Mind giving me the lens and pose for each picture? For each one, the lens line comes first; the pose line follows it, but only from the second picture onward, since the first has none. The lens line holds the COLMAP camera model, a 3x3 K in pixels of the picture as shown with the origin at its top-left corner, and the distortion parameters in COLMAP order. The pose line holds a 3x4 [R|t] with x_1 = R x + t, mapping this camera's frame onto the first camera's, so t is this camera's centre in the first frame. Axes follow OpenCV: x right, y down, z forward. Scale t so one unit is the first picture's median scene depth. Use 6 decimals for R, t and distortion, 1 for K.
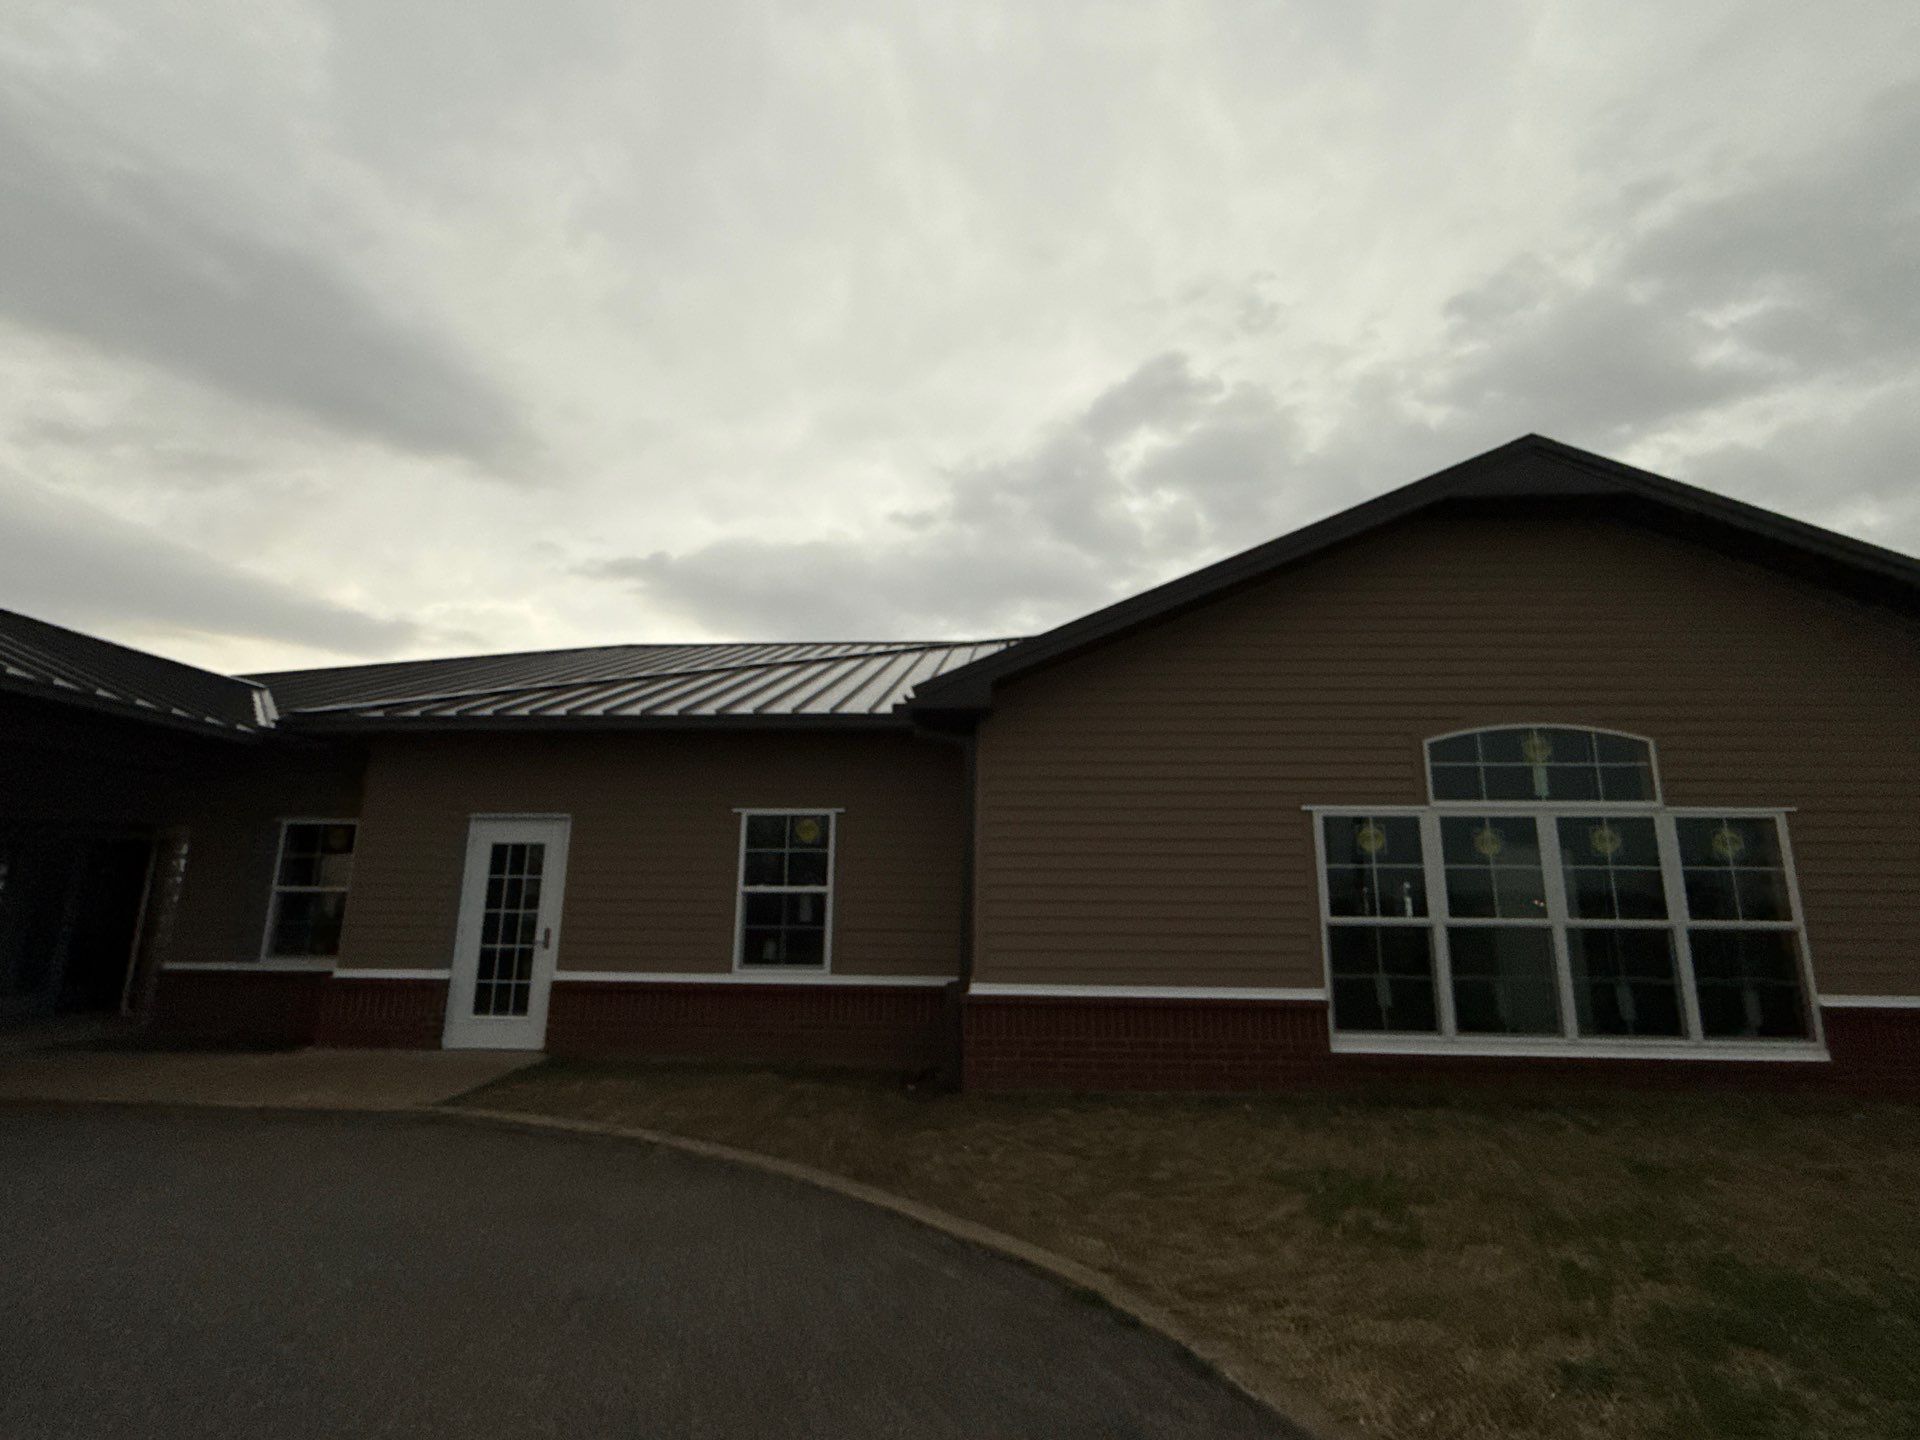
lens RADIAL K [[829.1, 0, 947.2], [0, 829.1, 714.1], [0, 0, 1]] dist [-0.001980, -0.000419]
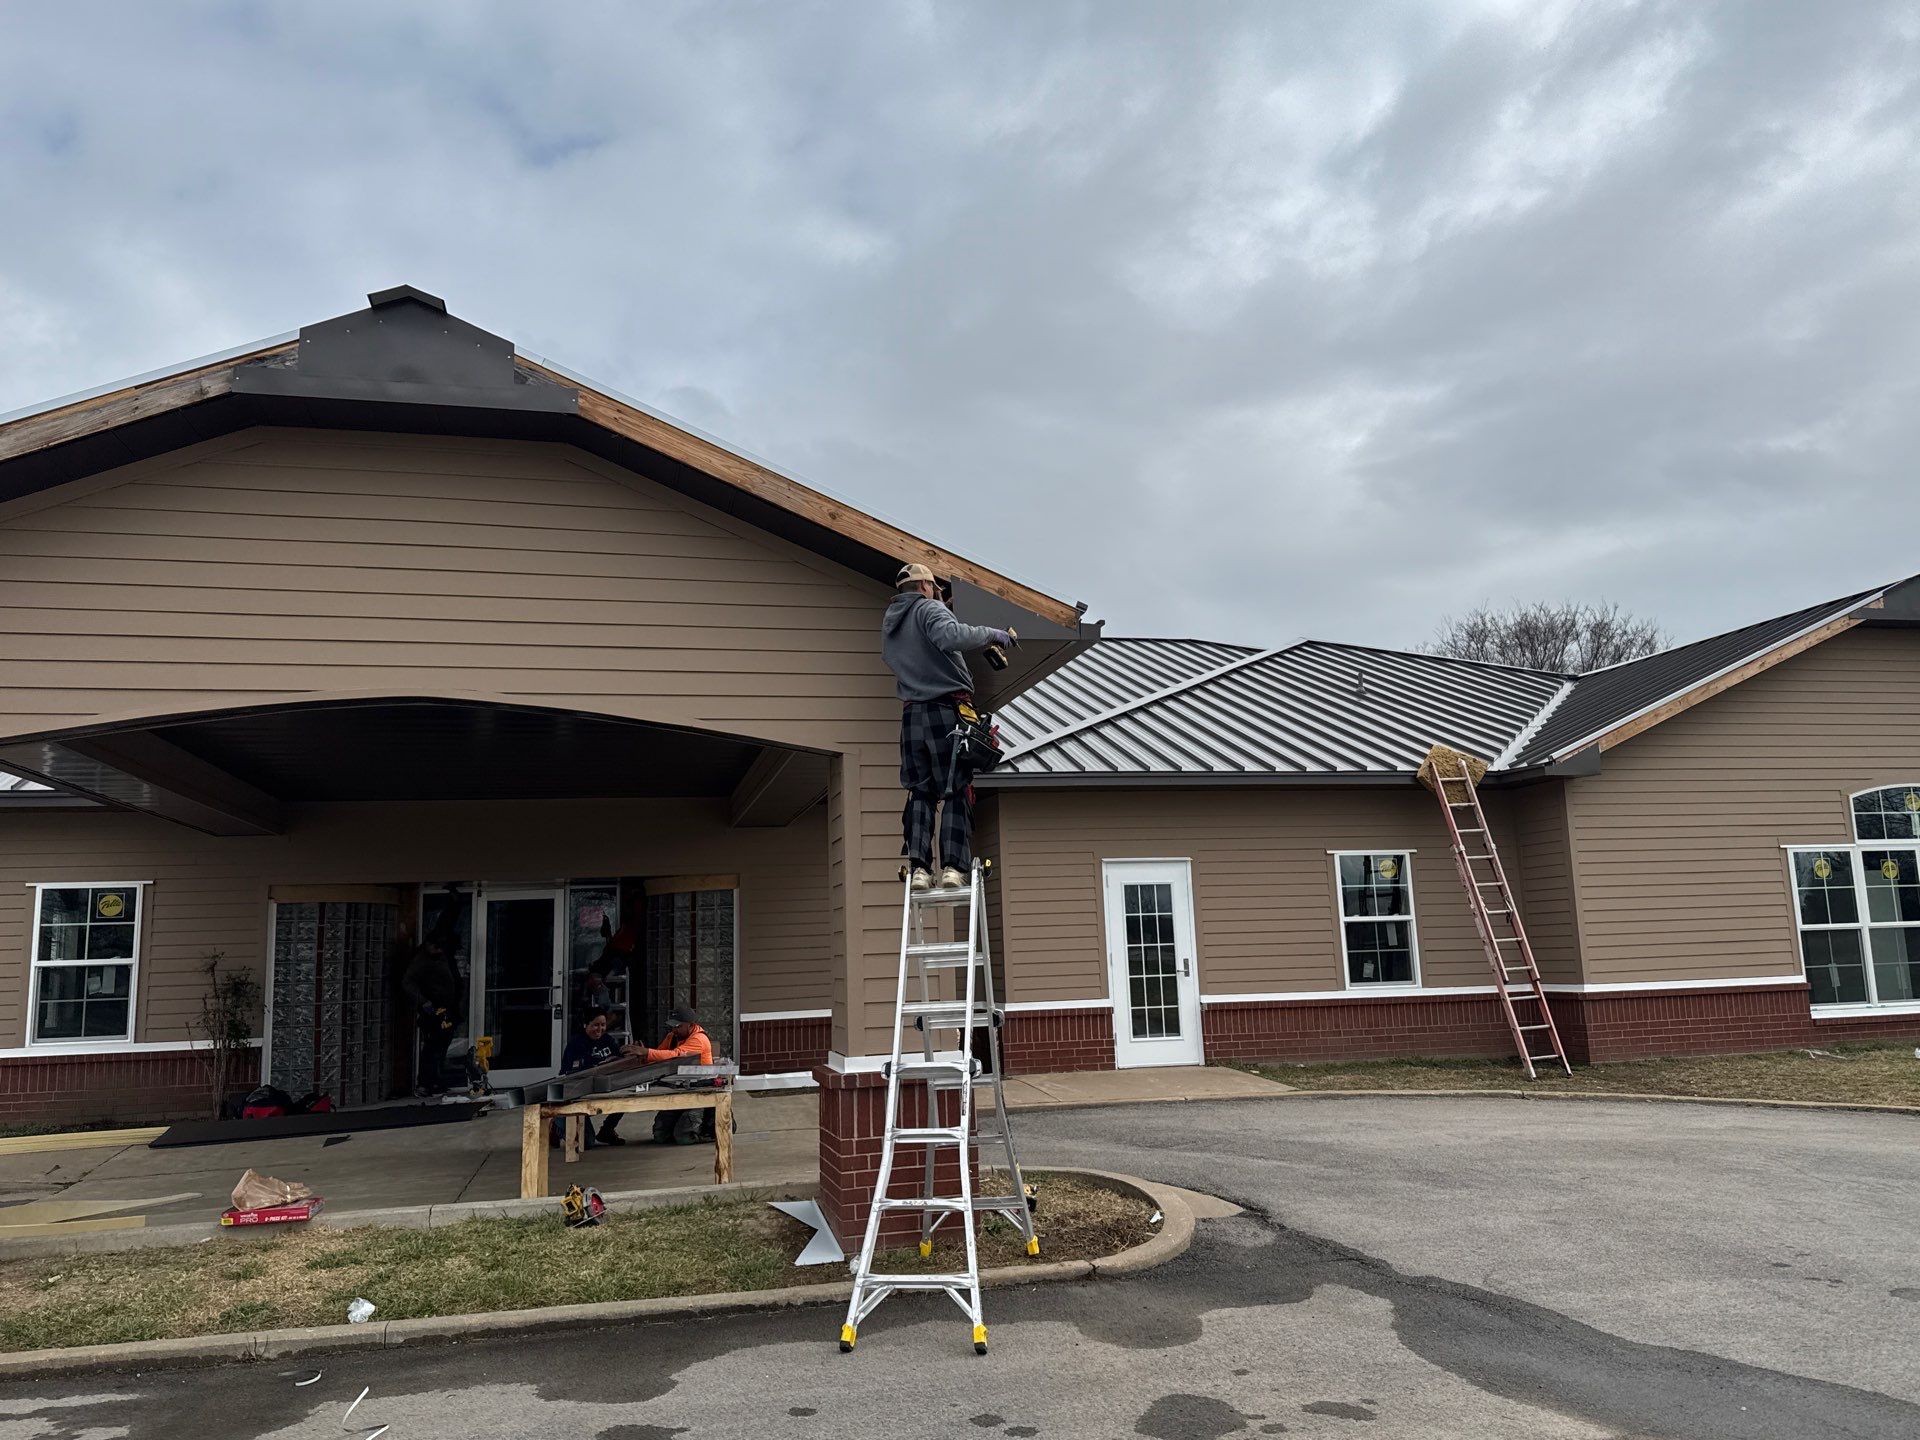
lens RADIAL K [[1413.1, 0, 951.5], [0, 1413.1, 714.8], [0, 0, 1]] dist [0.048486, -0.050898]
pose [[0.956553, 0.011739, 0.291323, -1.359597], [-0.027202, 0.998424, 0.049087, -0.156995], [-0.290288, -0.054879, 0.955364, -0.723502]]
